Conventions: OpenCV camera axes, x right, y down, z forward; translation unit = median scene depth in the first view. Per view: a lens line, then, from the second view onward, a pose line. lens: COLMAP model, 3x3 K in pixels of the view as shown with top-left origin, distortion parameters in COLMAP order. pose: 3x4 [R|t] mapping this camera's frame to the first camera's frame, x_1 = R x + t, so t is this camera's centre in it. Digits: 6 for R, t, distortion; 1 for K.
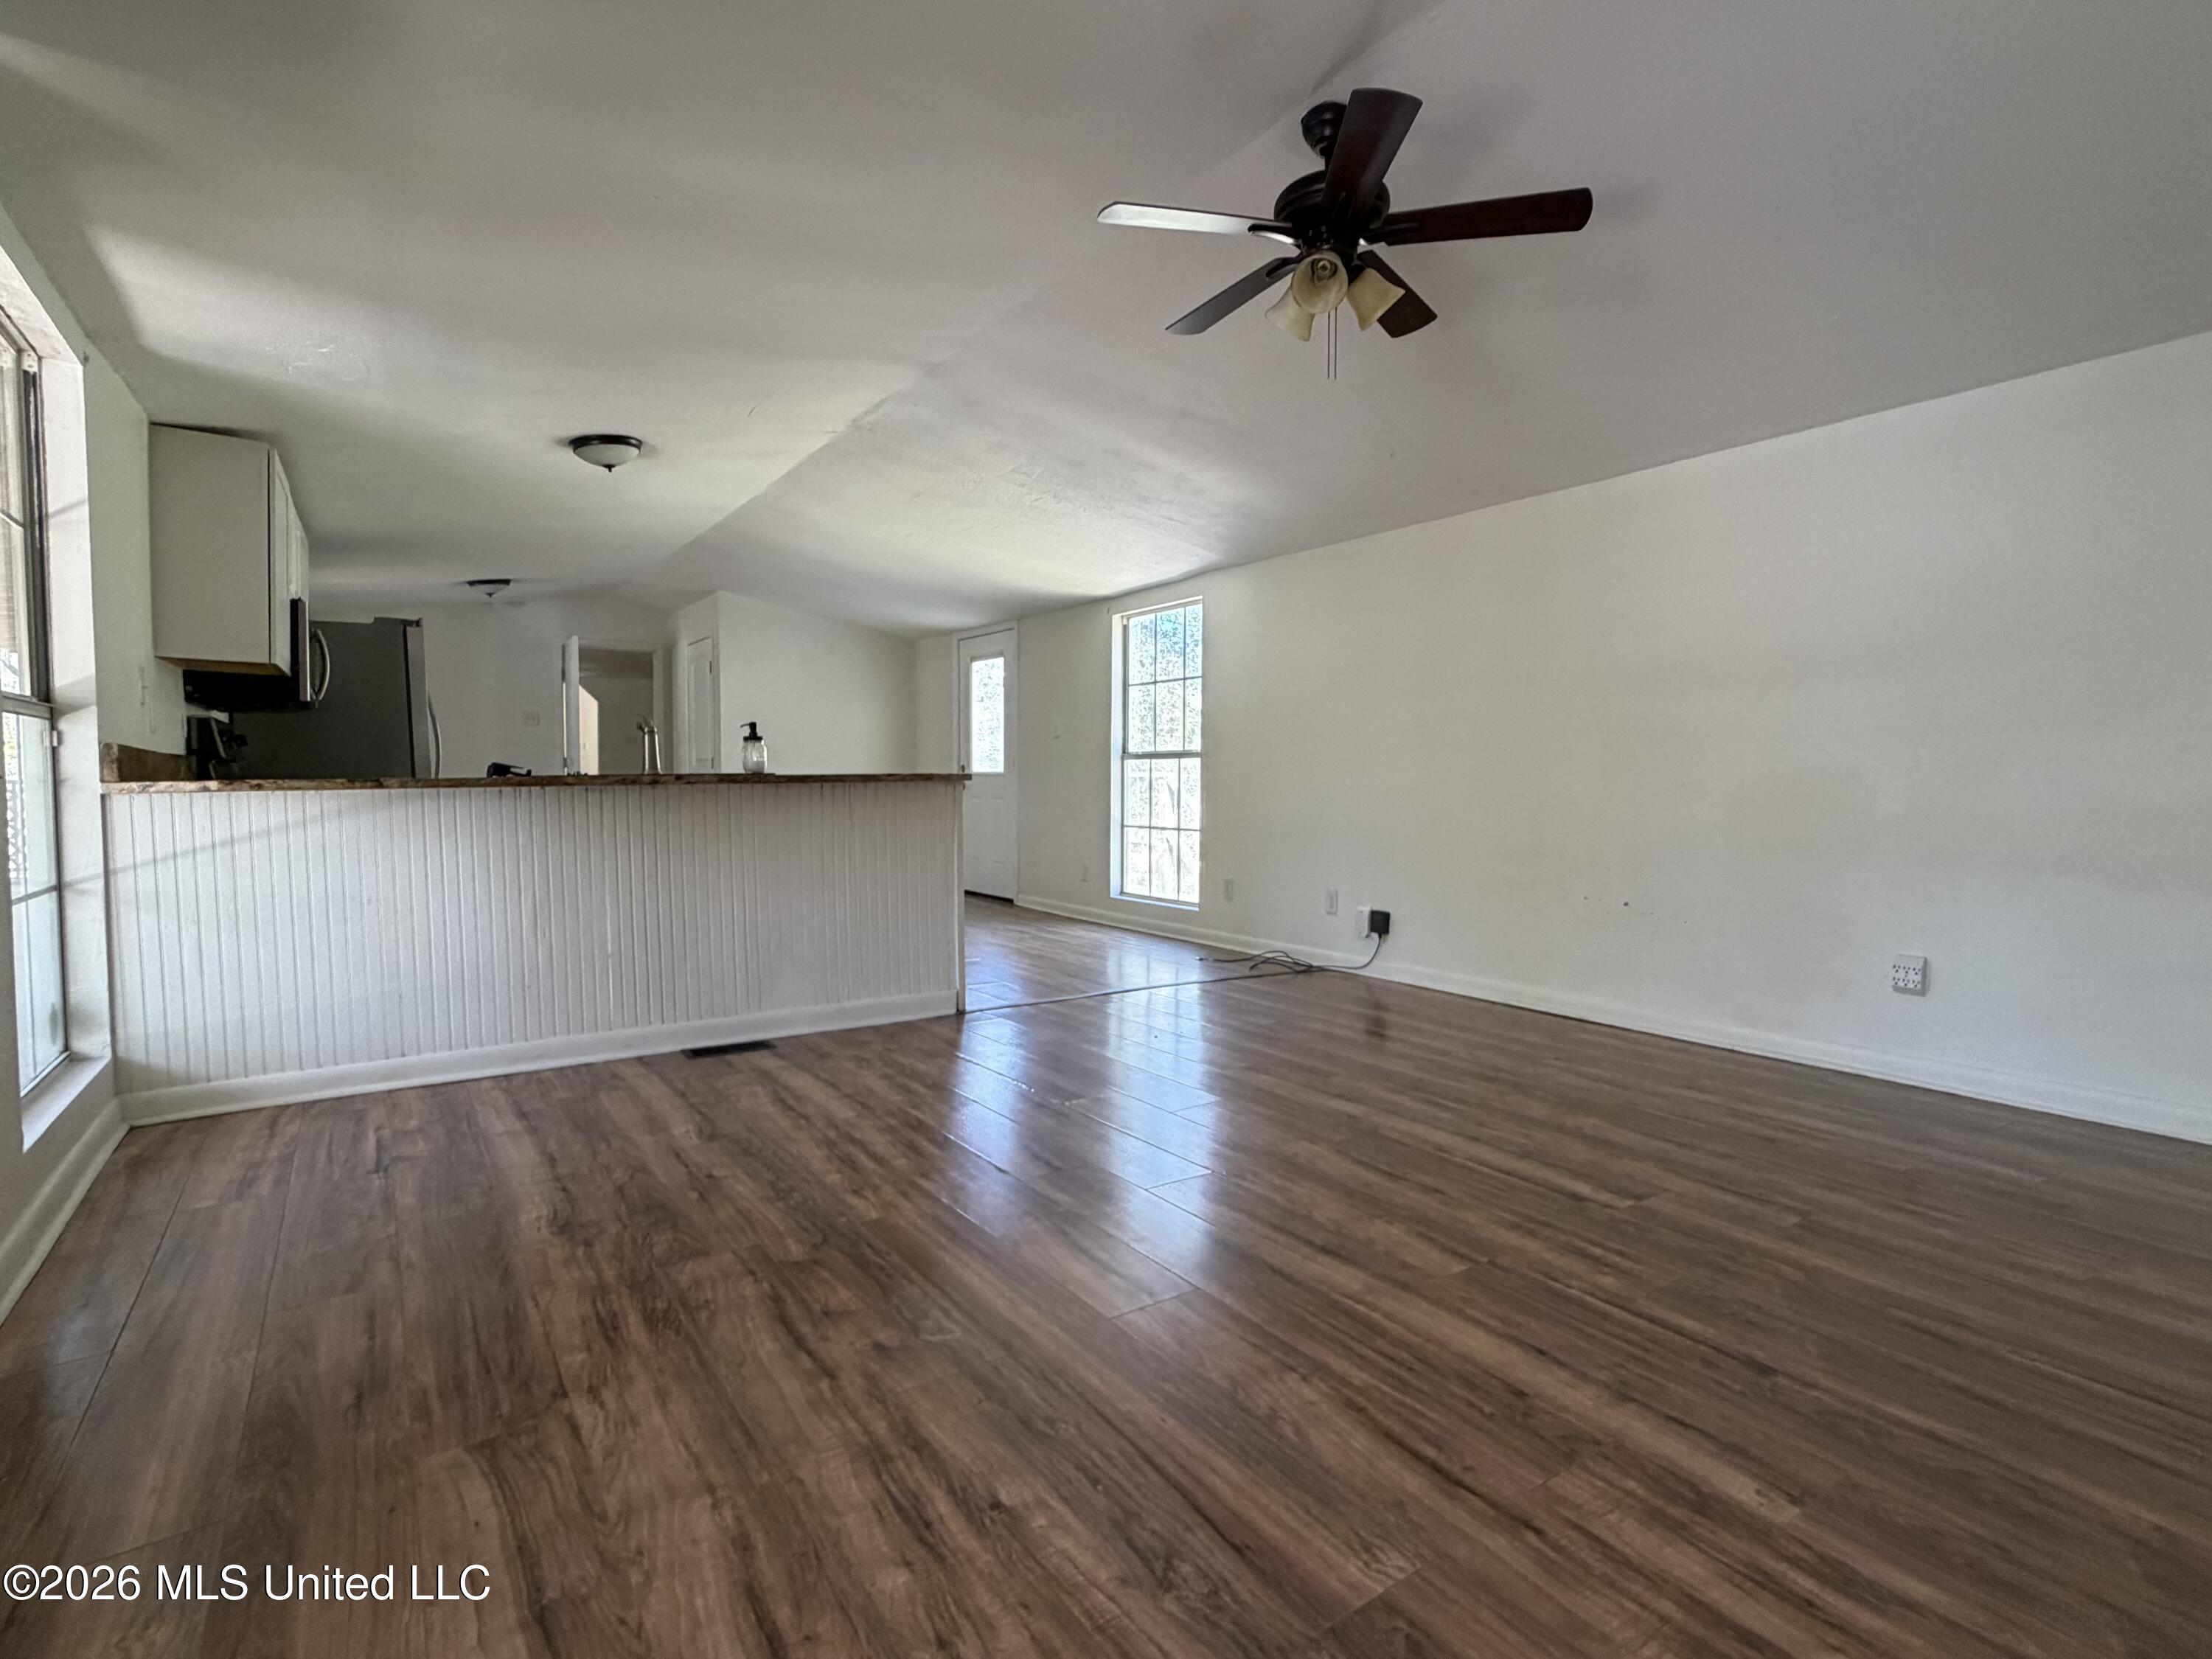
lens RADIAL K [[1079.6, 0, 1102.9], [0, 1079.6, 844.3], [0, 0, 1]] dist [0.000249, 0.000365]
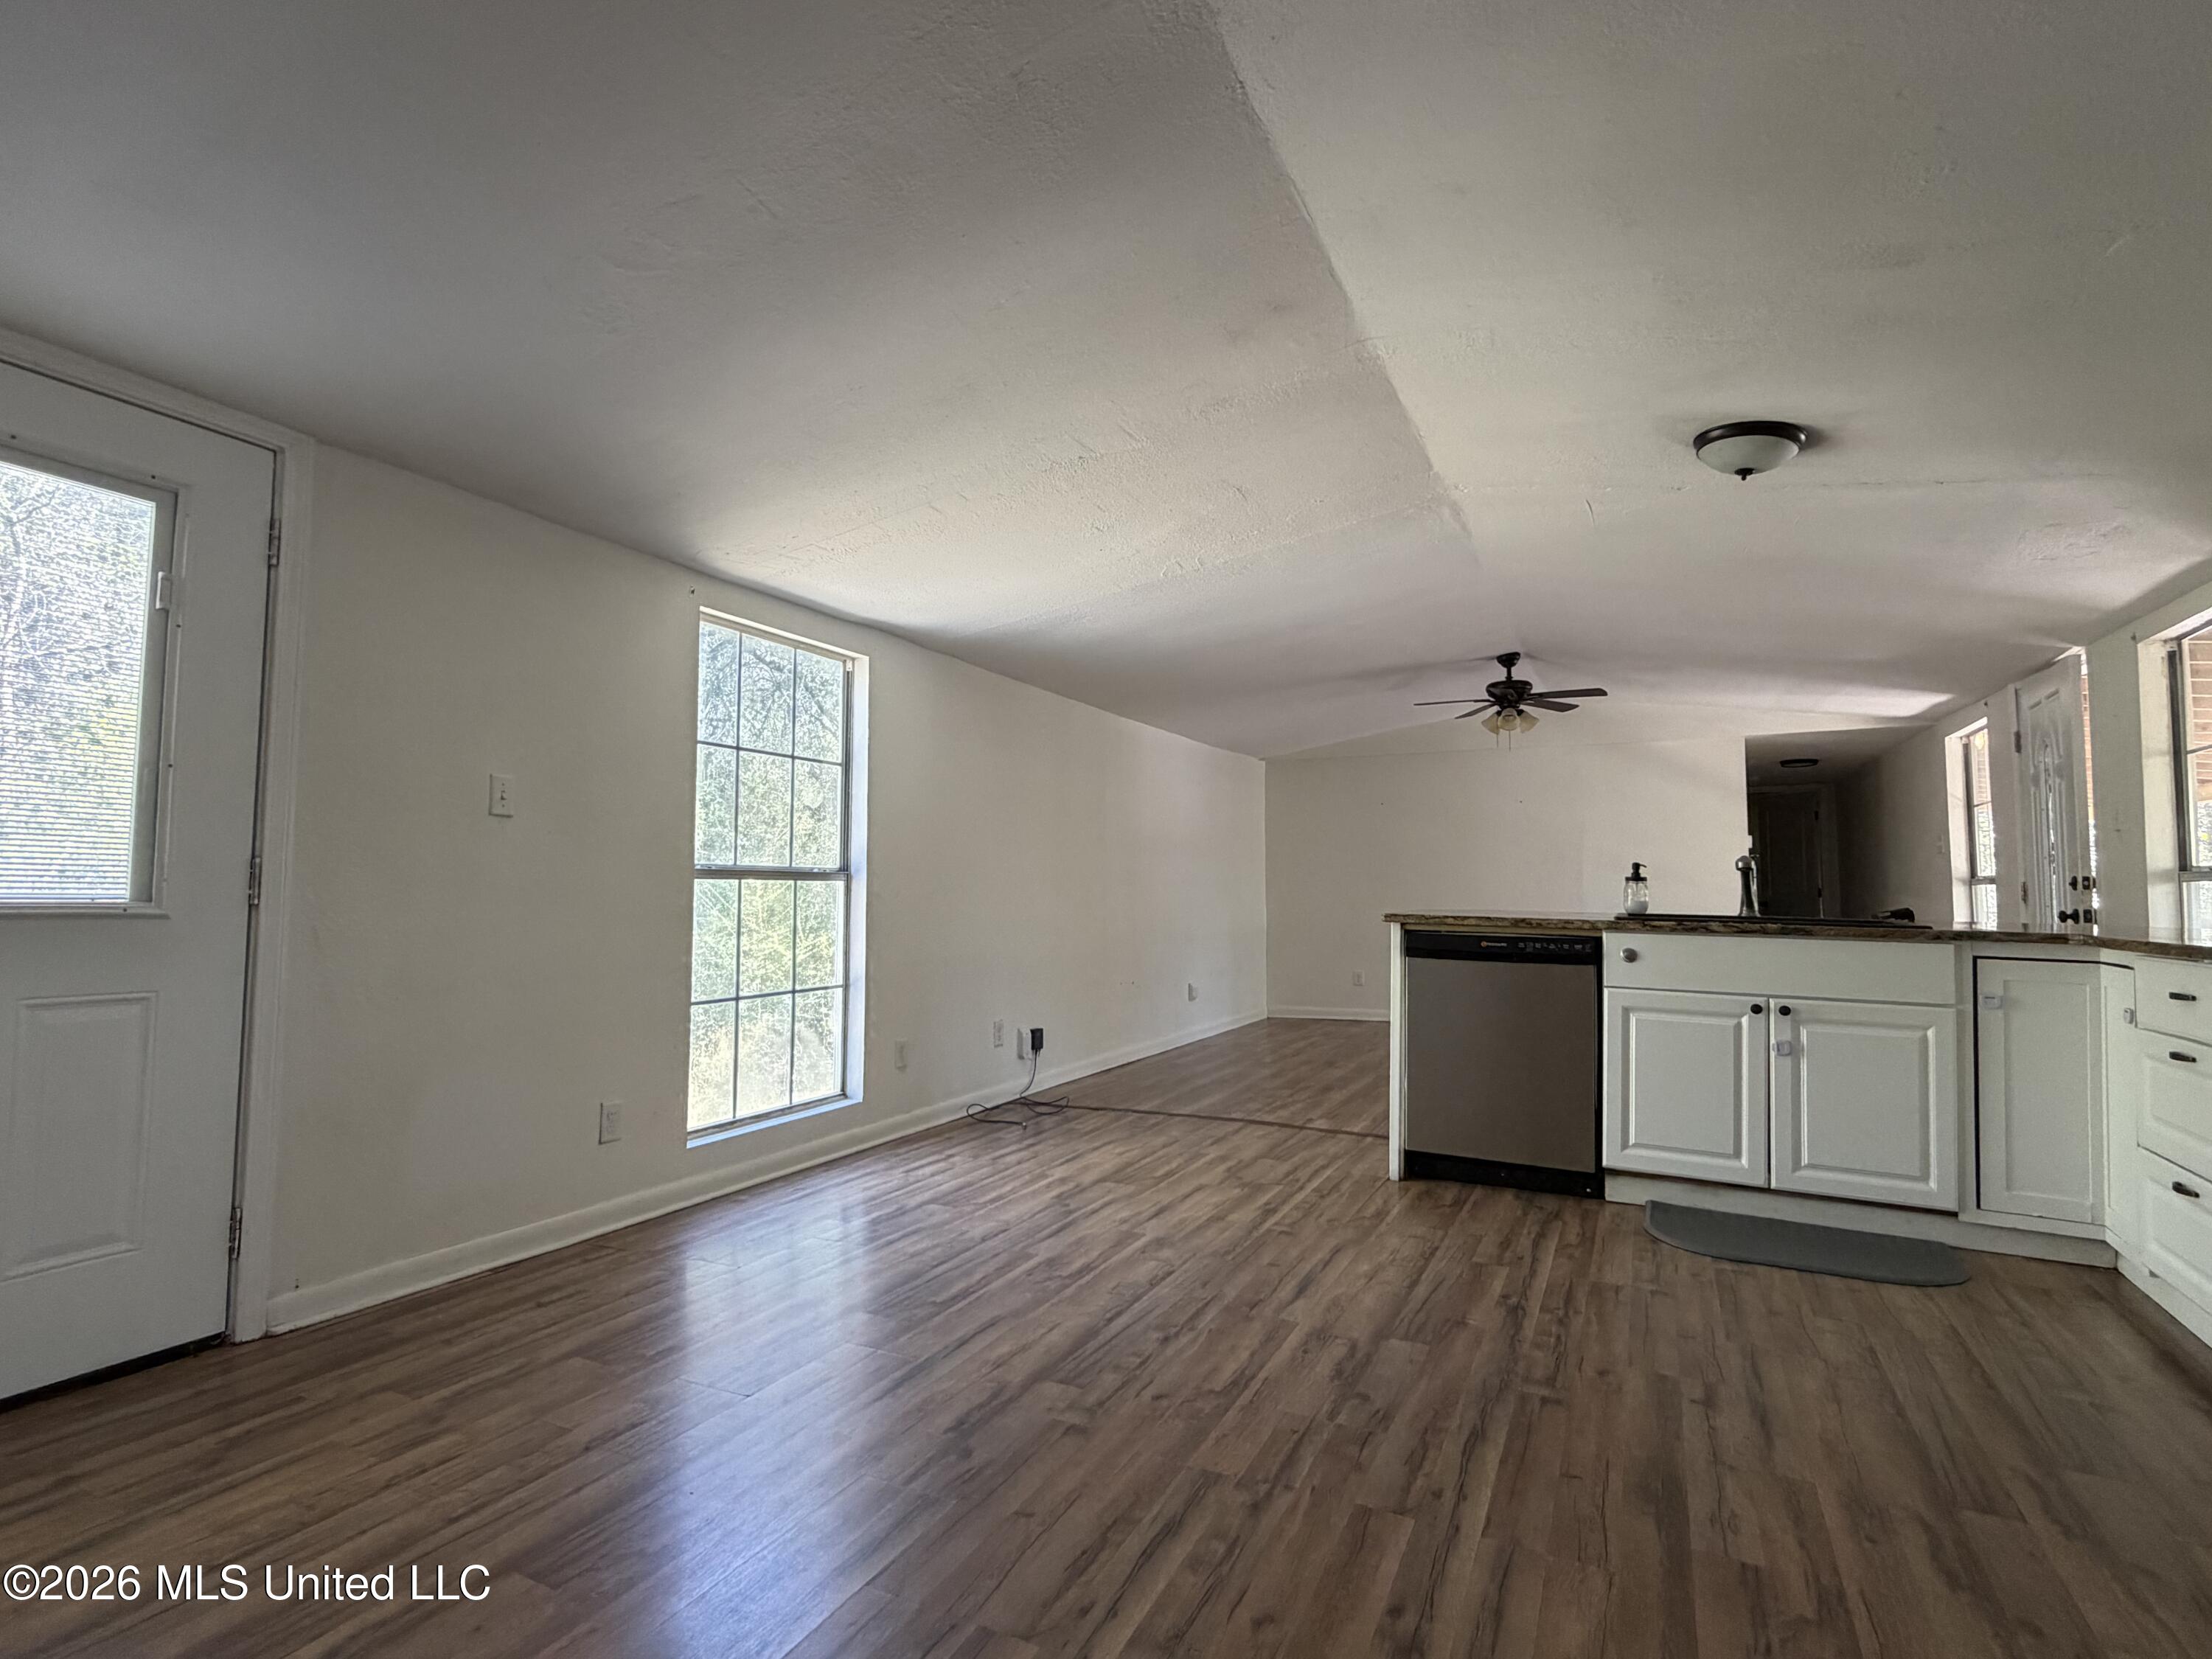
lens RADIAL K [[1079.6, 0, 1102.9], [0, 1079.6, 844.3], [0, 0, 1]] dist [0.000249, 0.000365]
pose [[-0.474513, 0.024841, 0.879898, -0.616635], [0.043924, 0.999025, -0.004516, -0.096312], [-0.879152, 0.036506, -0.475141, 1.228923]]
